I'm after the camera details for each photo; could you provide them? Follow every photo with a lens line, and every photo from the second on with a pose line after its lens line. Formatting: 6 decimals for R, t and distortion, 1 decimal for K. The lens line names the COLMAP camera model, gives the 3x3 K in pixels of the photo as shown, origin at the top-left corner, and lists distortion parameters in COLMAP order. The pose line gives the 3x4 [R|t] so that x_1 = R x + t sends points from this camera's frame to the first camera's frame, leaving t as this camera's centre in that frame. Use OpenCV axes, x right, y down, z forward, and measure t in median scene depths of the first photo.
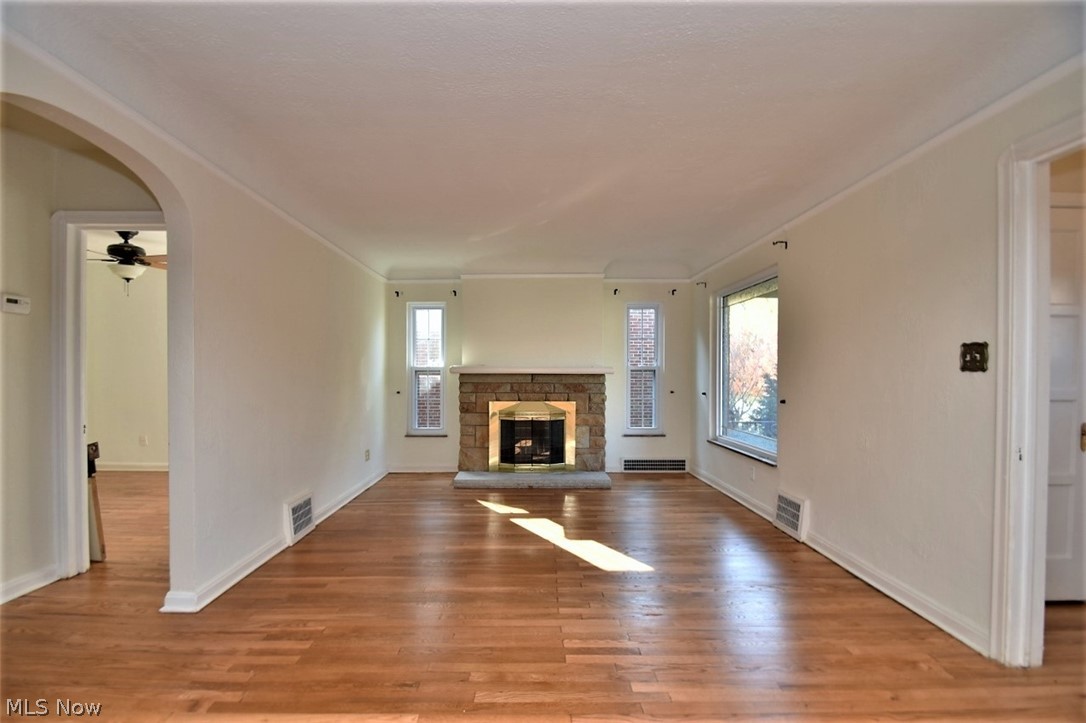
lens RADIAL K [[464.1, 0, 521.0], [0, 464.1, 381.6], [0, 0, 1]] dist [-0.024351, -0.001000]
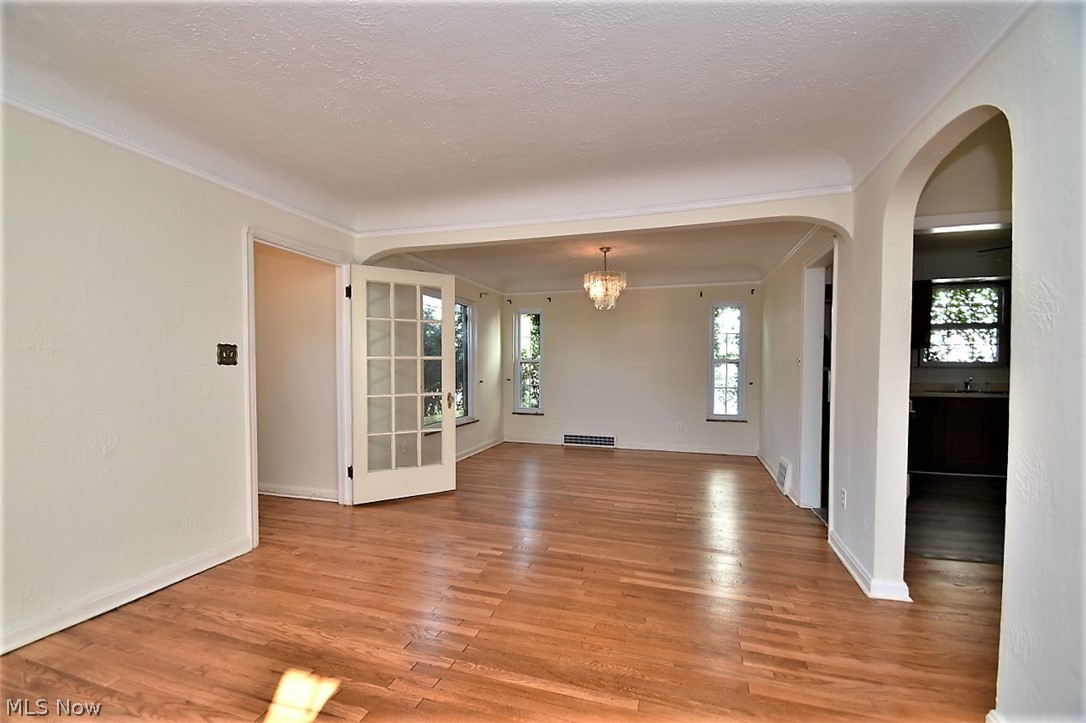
lens RADIAL K [[464.1, 0, 536.0], [0, 464.1, 364.4], [0, 0, 1]] dist [-0.024351, -0.001000]
pose [[-0.959752, -0.001924, 0.280841, -0.314427], [0.002097, 0.999900, 0.014019, -0.040625], [-0.280839, 0.014044, -0.959652, 2.073696]]
